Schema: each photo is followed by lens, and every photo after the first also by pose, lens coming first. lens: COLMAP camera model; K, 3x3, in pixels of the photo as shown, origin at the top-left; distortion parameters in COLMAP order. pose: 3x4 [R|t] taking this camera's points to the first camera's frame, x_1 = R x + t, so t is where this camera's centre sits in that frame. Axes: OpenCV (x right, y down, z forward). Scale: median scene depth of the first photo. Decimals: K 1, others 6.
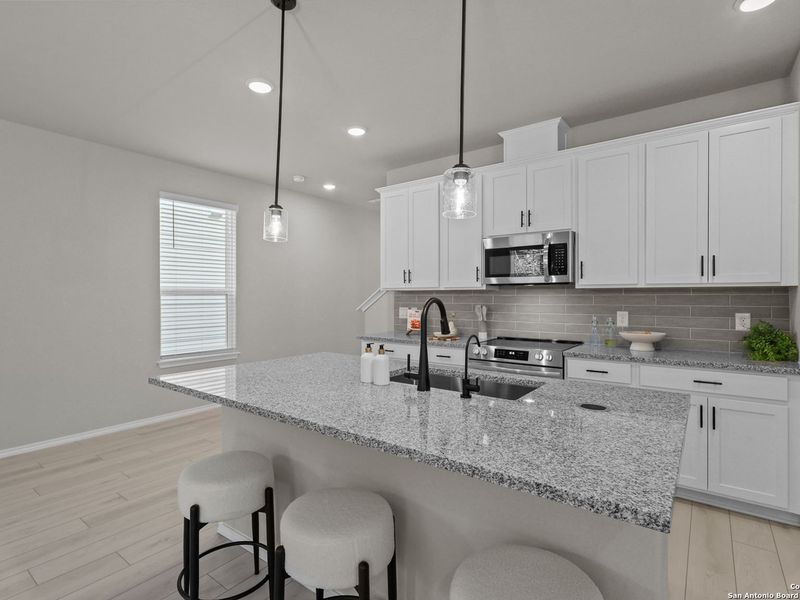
lens RADIAL K [[417.5, 0, 401.4], [0, 417.5, 295.4], [0, 0, 1]] dist [0.000959, 0.000919]
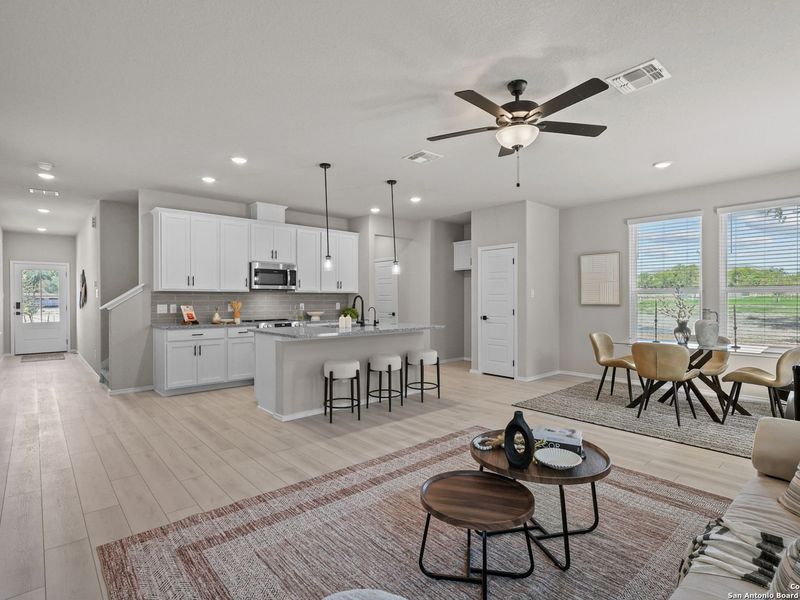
lens RADIAL K [[416.8, 0, 400.0], [0, 416.8, 300.0], [0, 0, 1]] dist [0.000052, -0.000221]
pose [[0.169088, 0.005732, 0.985584, -1.549954], [0.004541, 0.999968, -0.006594, 0.038170], [-0.985590, 0.005591, 0.169057, 0.135042]]
